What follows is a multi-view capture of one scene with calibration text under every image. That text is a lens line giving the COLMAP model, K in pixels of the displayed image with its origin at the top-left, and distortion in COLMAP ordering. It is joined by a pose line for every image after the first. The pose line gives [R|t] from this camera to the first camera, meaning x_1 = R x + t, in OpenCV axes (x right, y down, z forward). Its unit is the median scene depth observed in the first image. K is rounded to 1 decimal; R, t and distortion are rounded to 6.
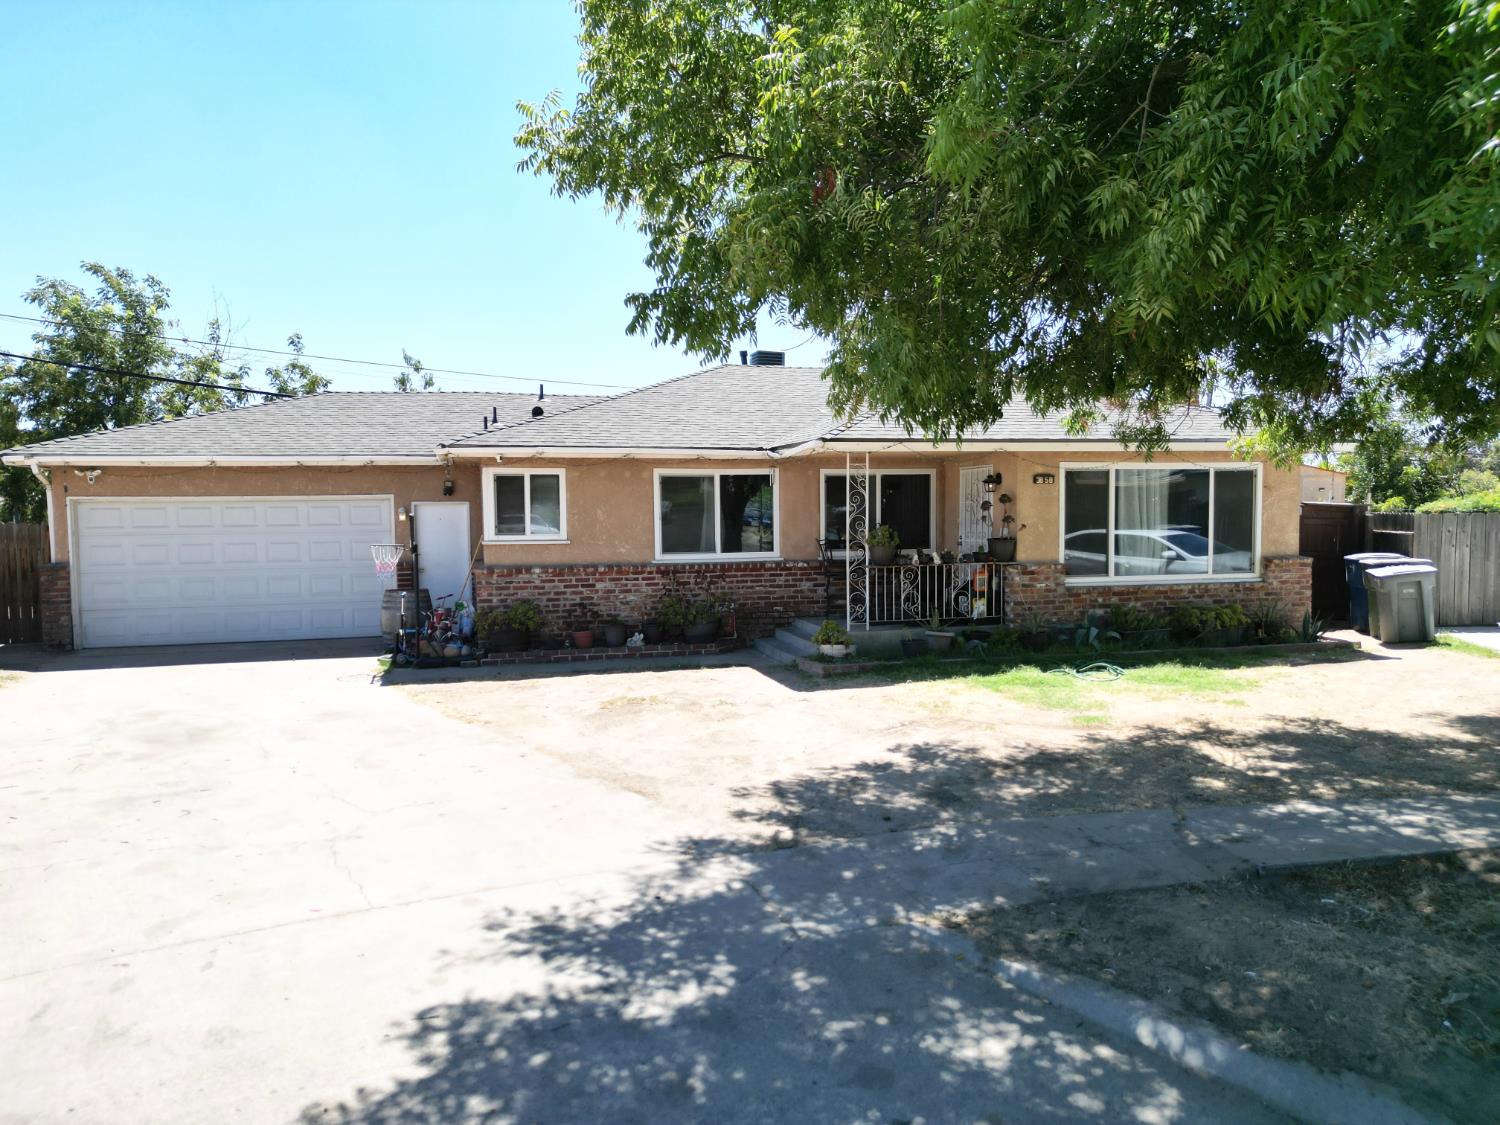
lens RADIAL K [[1045.8, 0, 745.3], [0, 1045.8, 571.0], [0, 0, 1]] dist [0.095078, -0.110141]
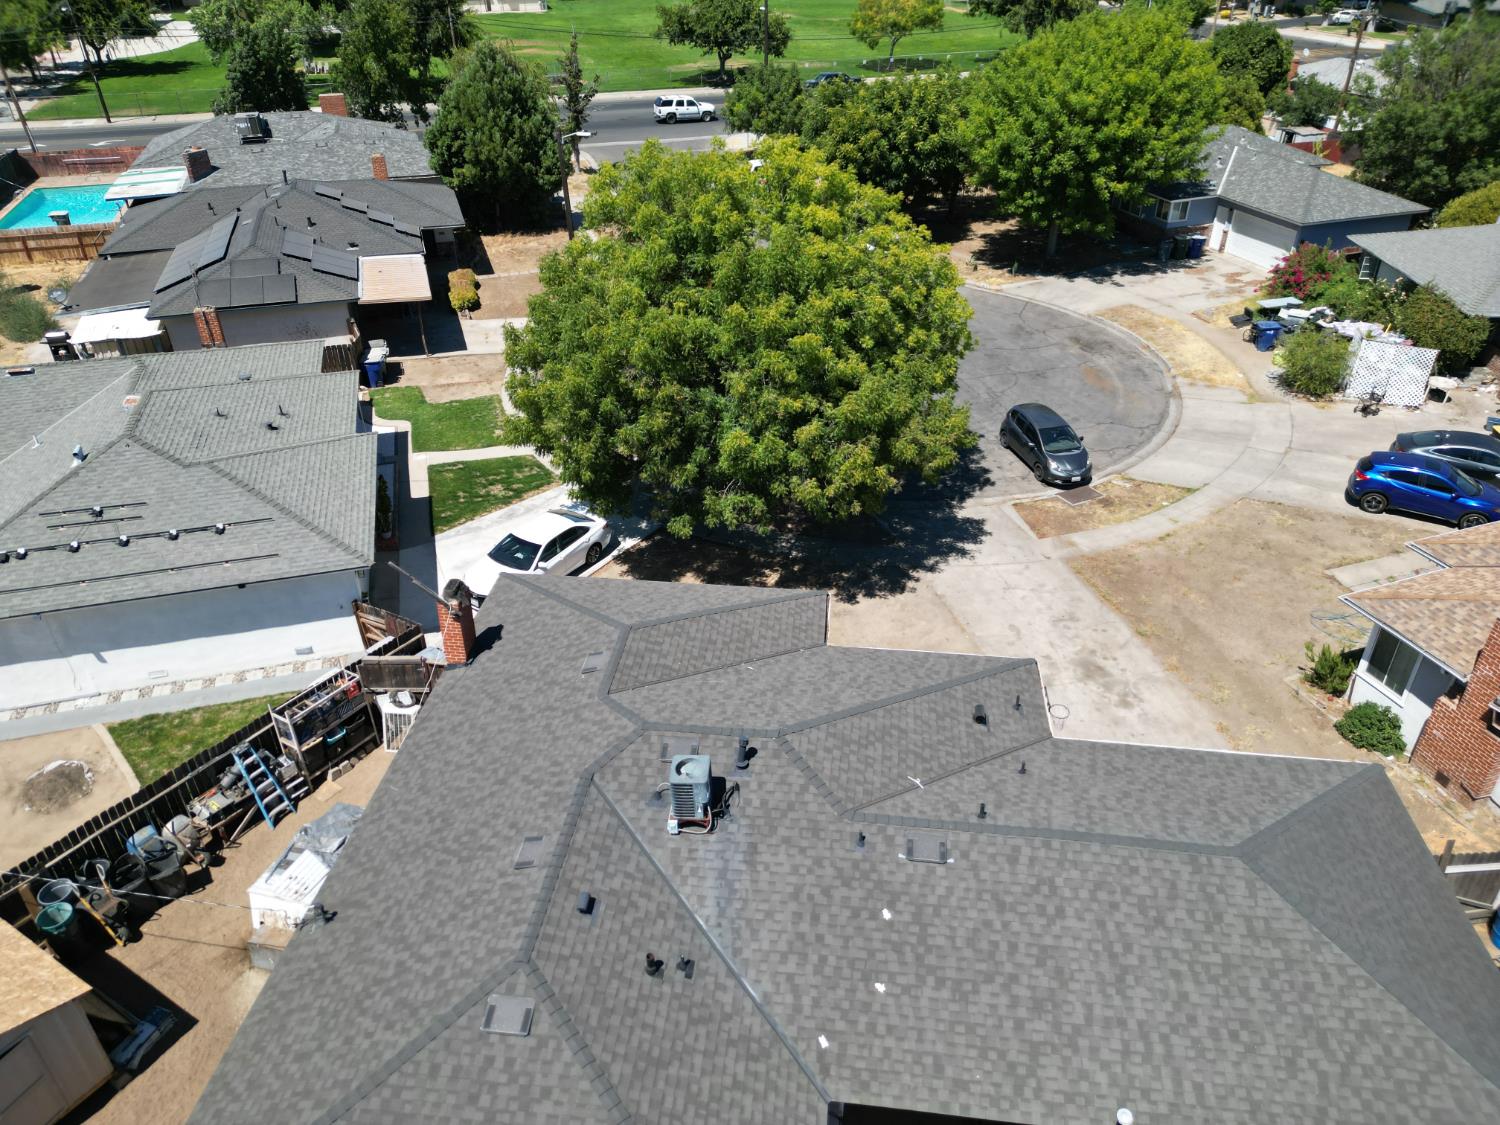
lens RADIAL K [[1054.5, 0, 750.0], [0, 1054.5, 562.5], [0, 0, 1]] dist [0.064090, -0.065069]
pose [[-0.934901, -0.173497, 0.309610, -0.344390], [0.037547, 0.819121, 0.572391, -1.171814], [-0.352916, 0.546754, -0.759283, 2.263716]]
